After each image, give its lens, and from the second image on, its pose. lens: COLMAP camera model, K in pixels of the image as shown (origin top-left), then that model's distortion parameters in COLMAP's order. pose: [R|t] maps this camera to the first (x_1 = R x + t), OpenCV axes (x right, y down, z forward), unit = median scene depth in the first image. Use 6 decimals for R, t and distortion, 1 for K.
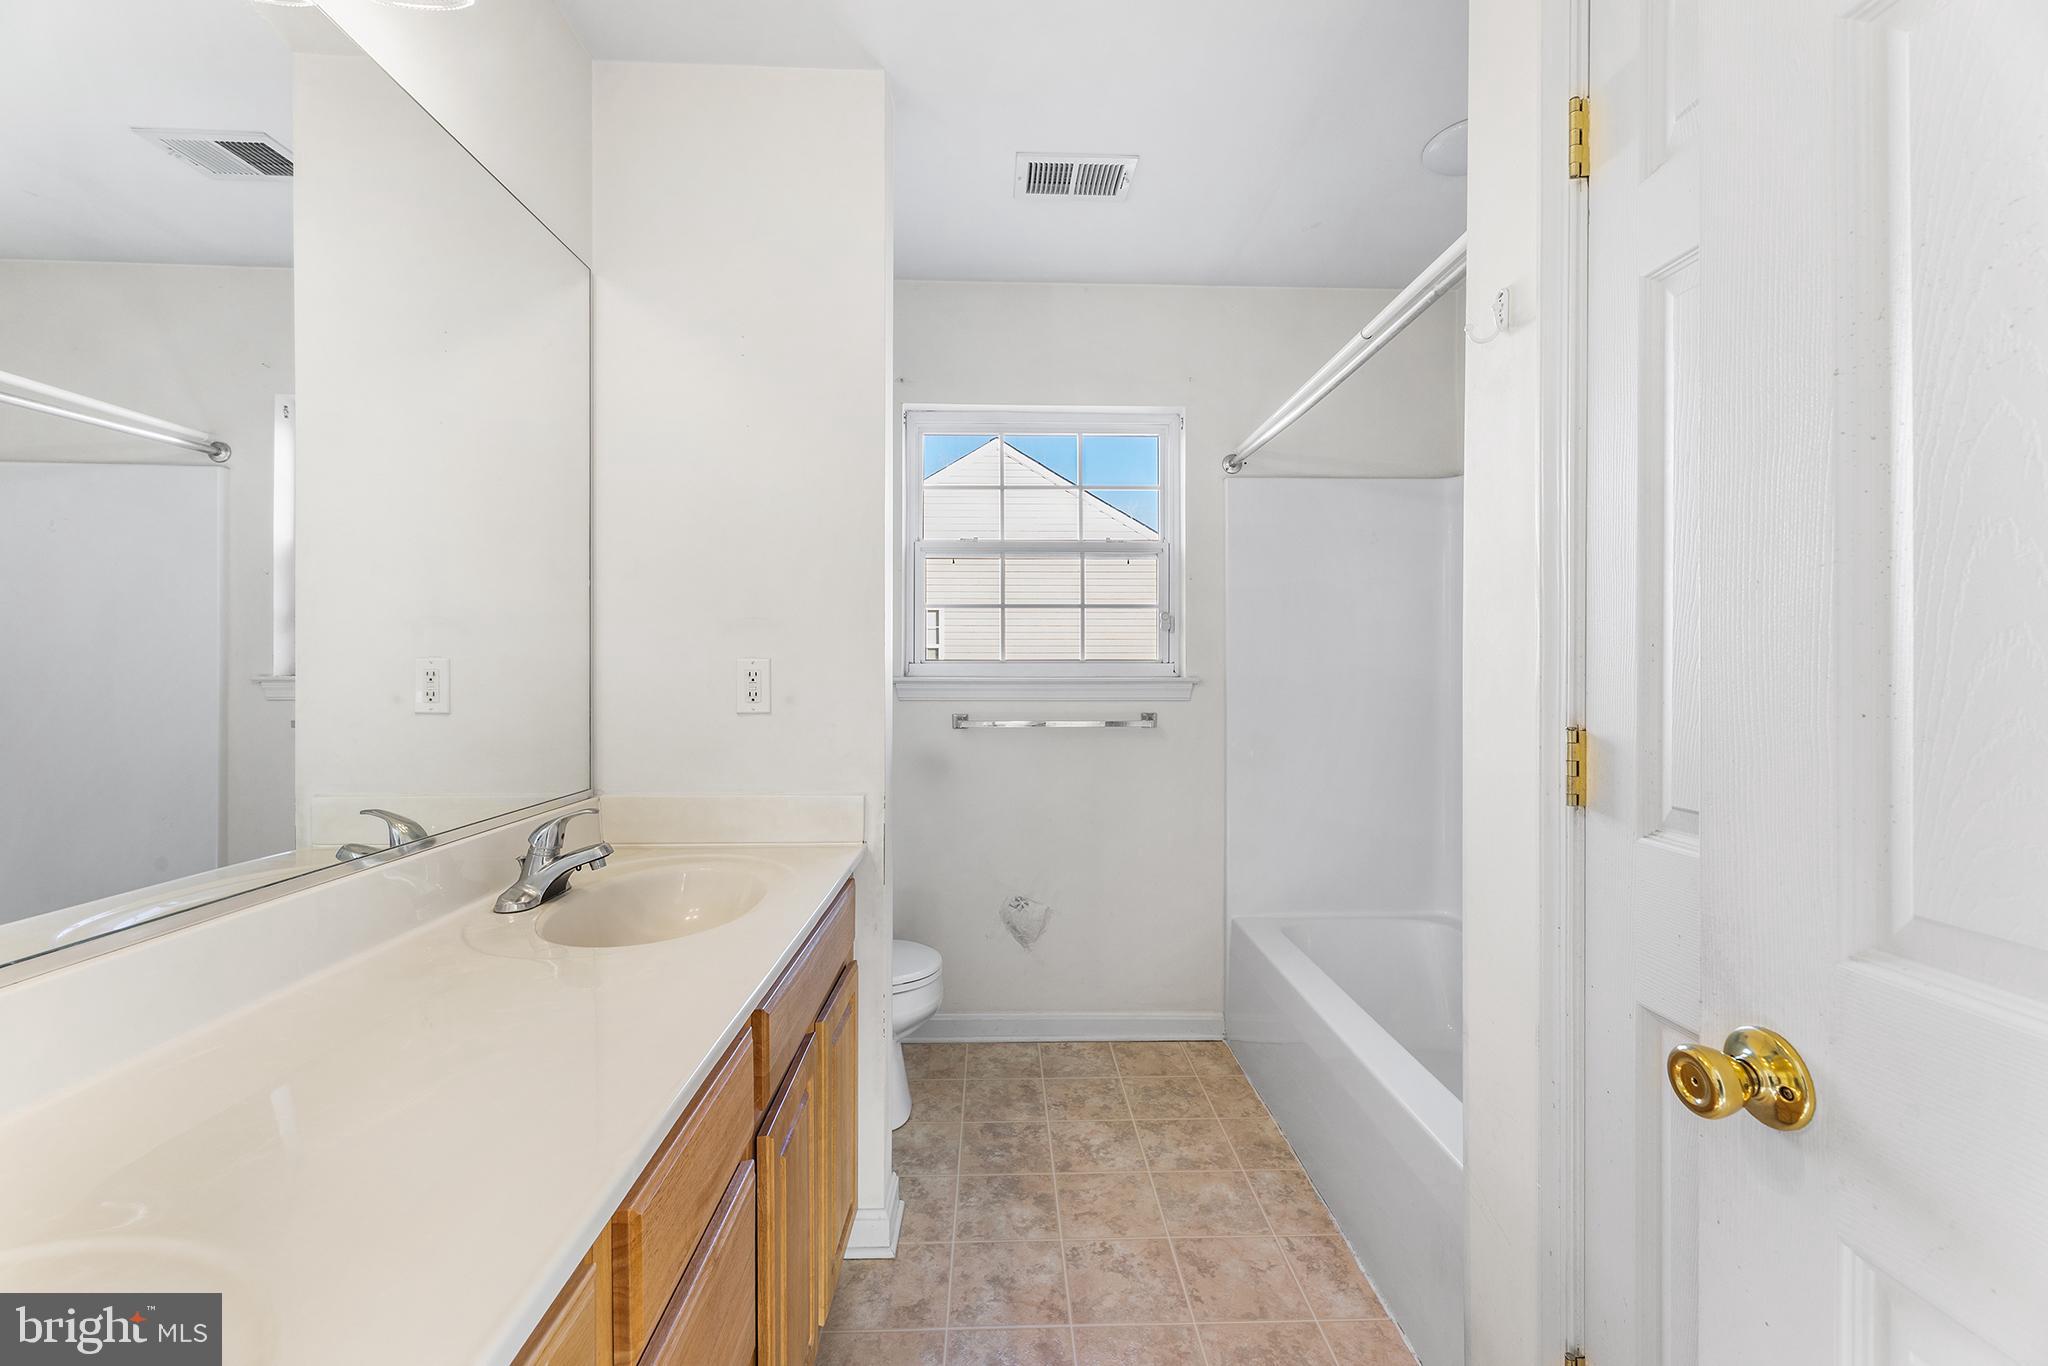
lens RADIAL K [[837.9, 0, 1031.3], [0, 837.9, 660.1], [0, 0, 1]] dist [0.001750, -0.000035]
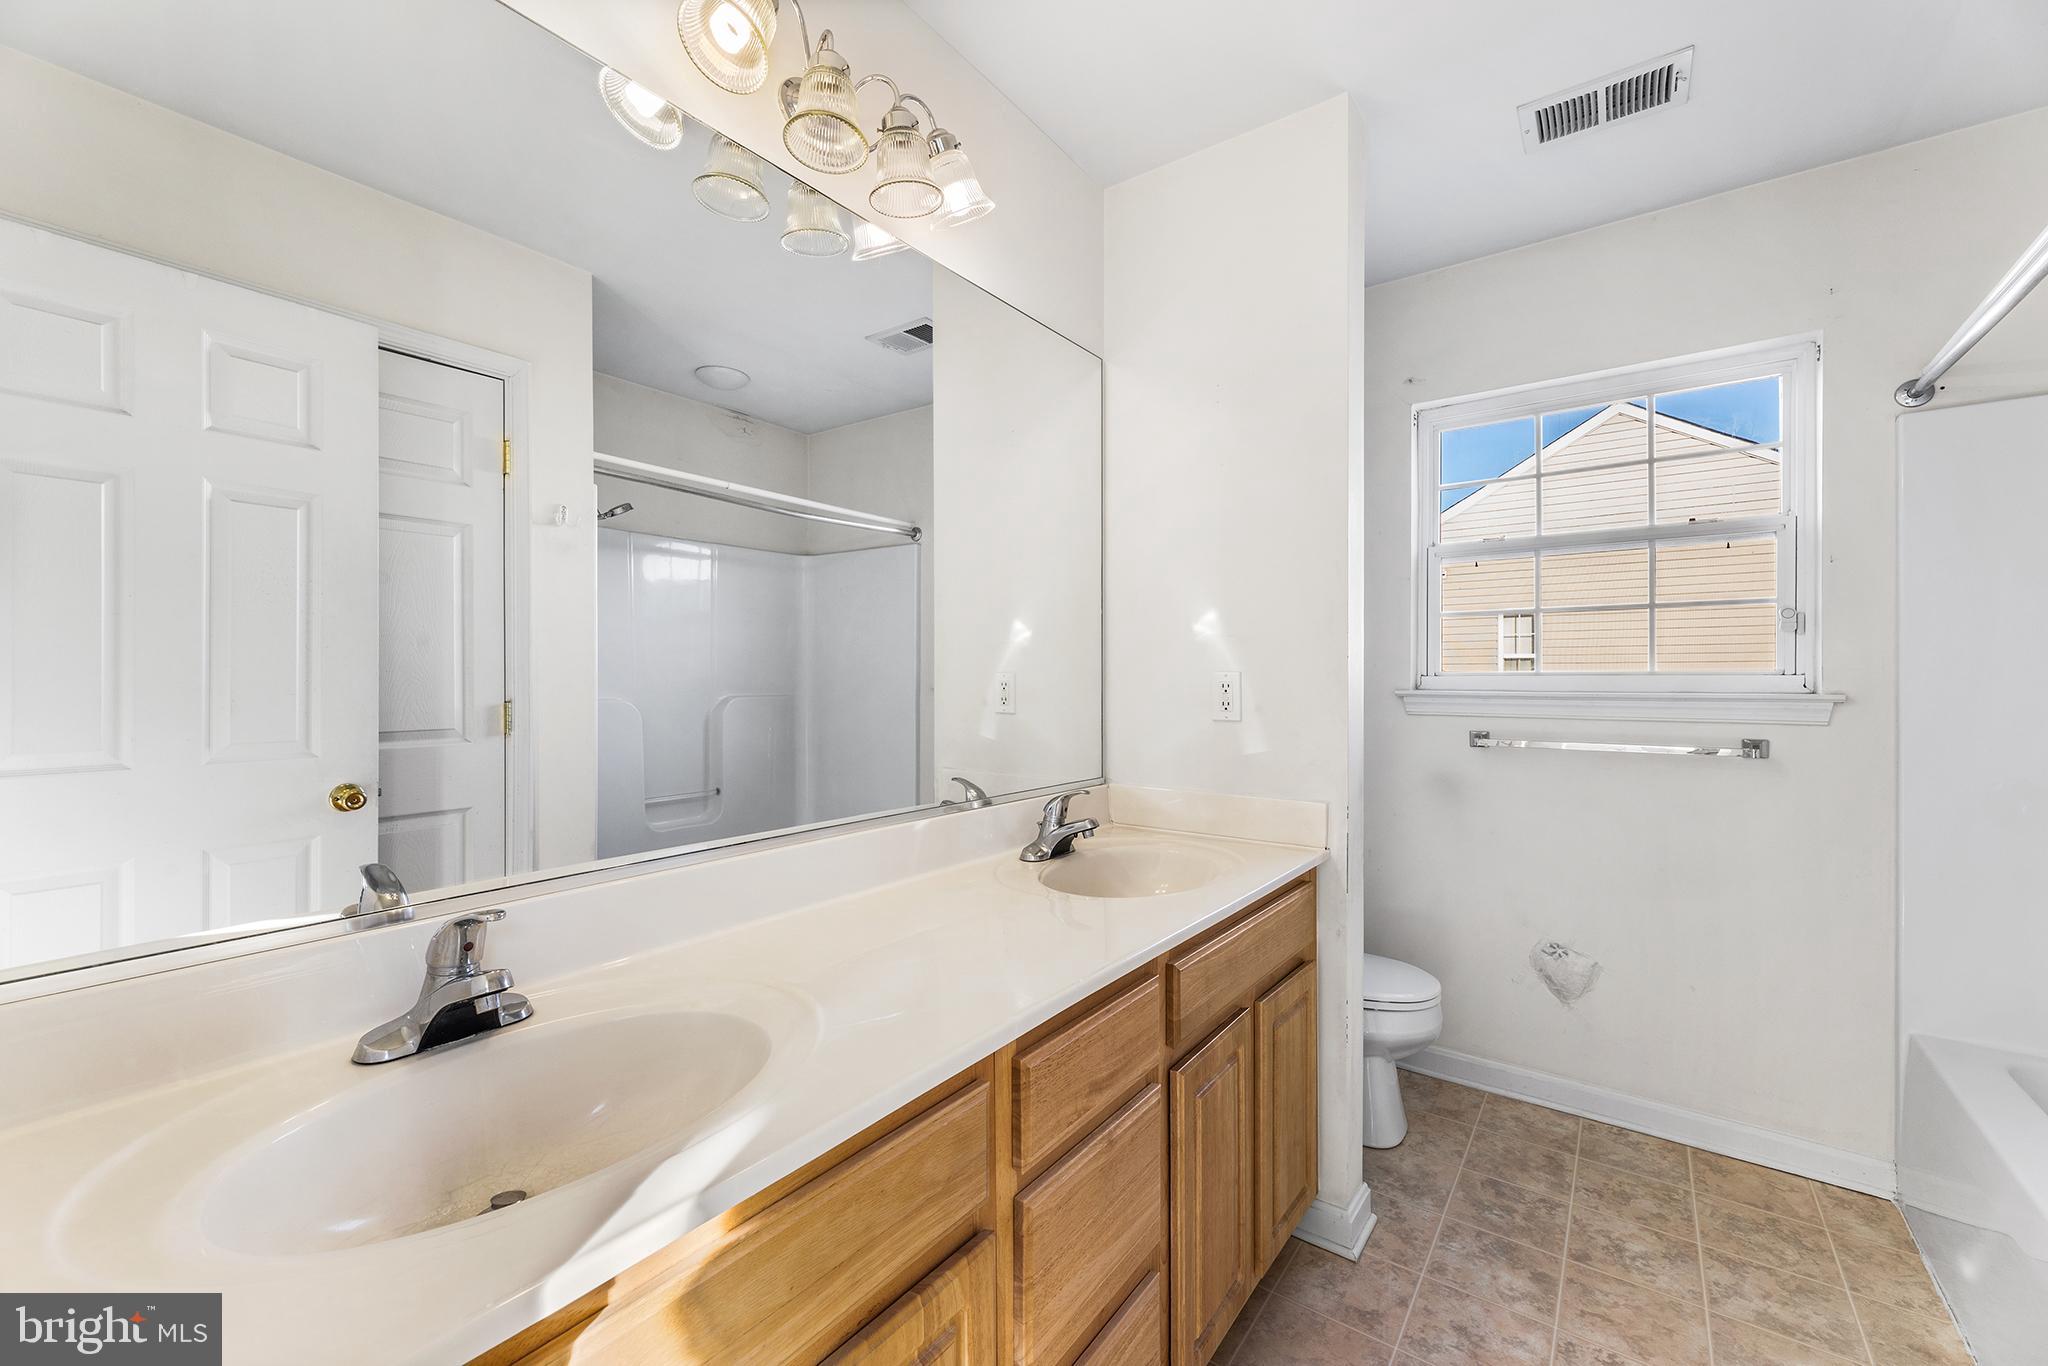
lens RADIAL K [[831.1, 0, 1016.2], [0, 831.1, 673.6], [0, 0, 1]] dist [-0.001966, -0.000198]
pose [[0.774178, -0.004234, -0.632953, 0.125399], [0.004305, 0.999990, -0.001424, 0.000631], [0.632953, -0.001623, 0.774189, -0.029074]]
